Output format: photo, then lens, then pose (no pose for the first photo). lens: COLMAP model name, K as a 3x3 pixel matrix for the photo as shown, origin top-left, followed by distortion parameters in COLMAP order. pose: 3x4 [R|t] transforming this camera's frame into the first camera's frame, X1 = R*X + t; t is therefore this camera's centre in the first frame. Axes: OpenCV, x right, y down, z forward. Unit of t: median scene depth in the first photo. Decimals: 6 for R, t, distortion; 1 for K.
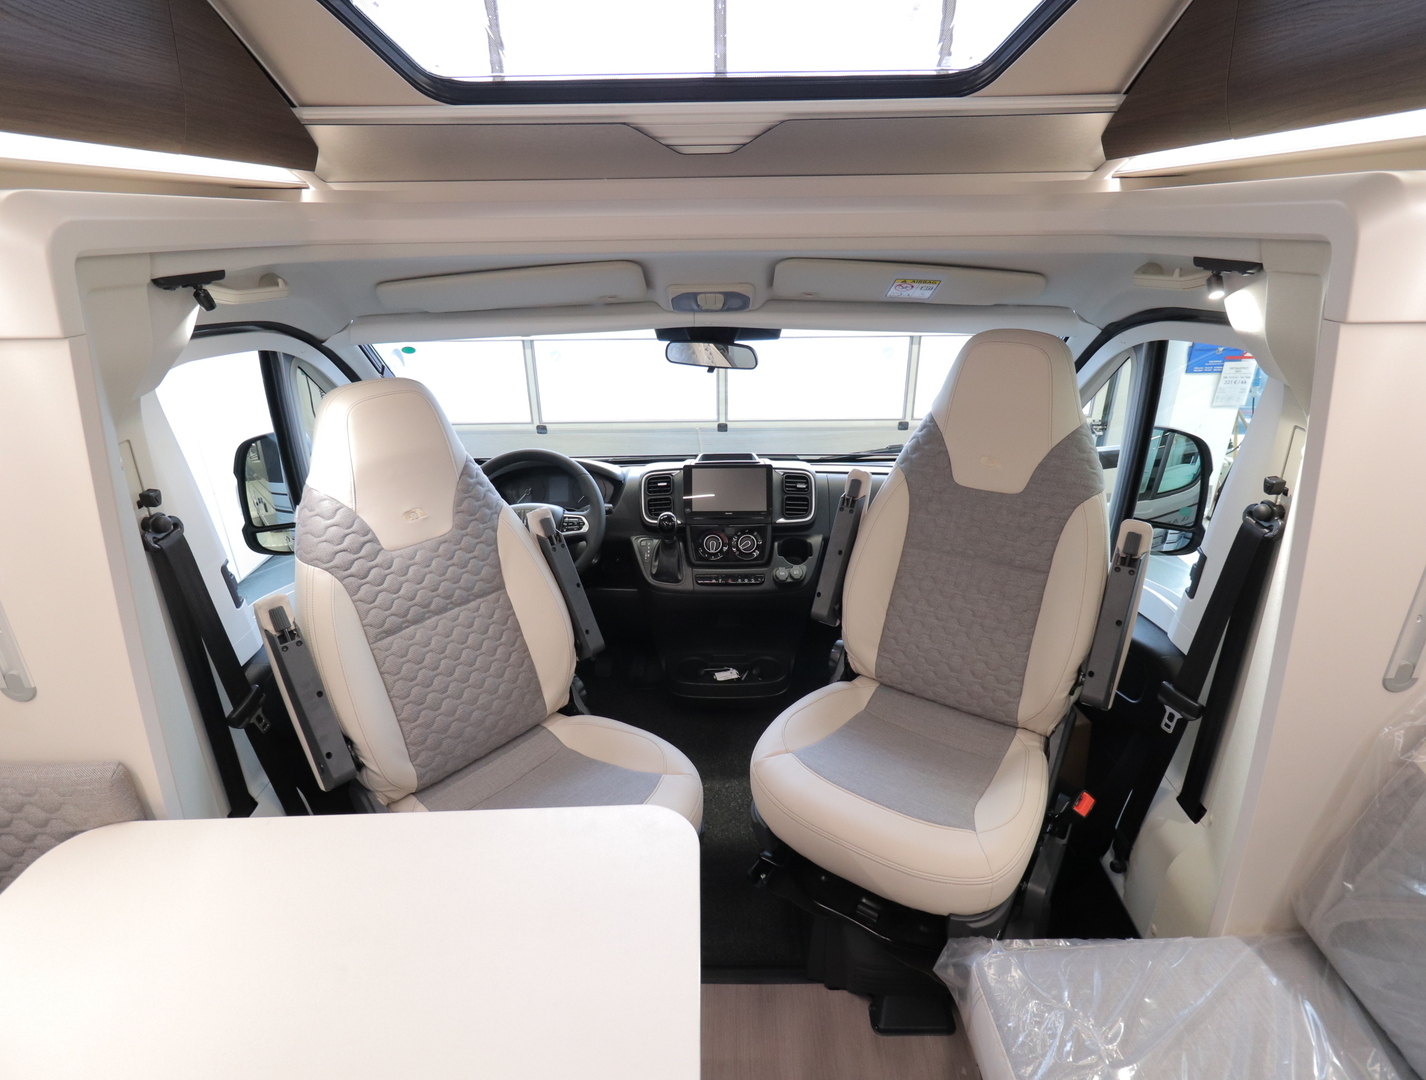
lens RADIAL K [[752.6, 0, 709.5], [0, 752.6, 535.6], [0, 0, 1]] dist [-0.000271, -0.000670]
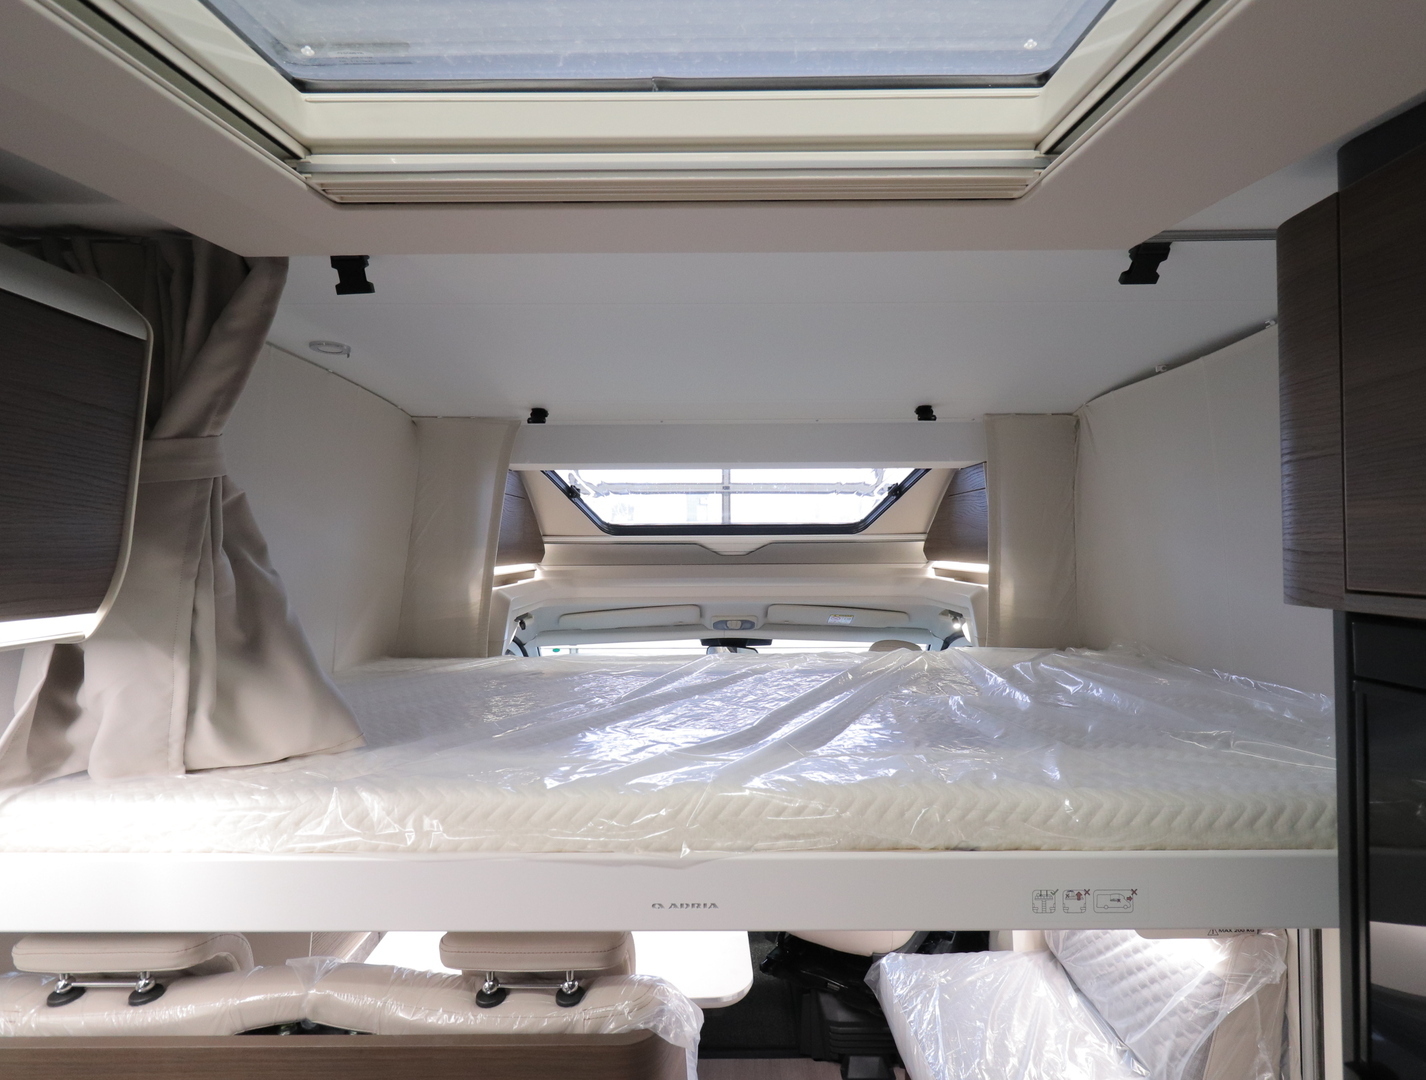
lens RADIAL K [[752.6, 0, 714.4], [0, 752.6, 536.2], [0, 0, 1]] dist [-0.000271, -0.000670]
pose [[0.999957, 0.006508, 0.006602, -0.065579], [-0.003362, 0.918269, -0.395943, 0.244669], [-0.008639, 0.395904, 0.918251, -0.865385]]
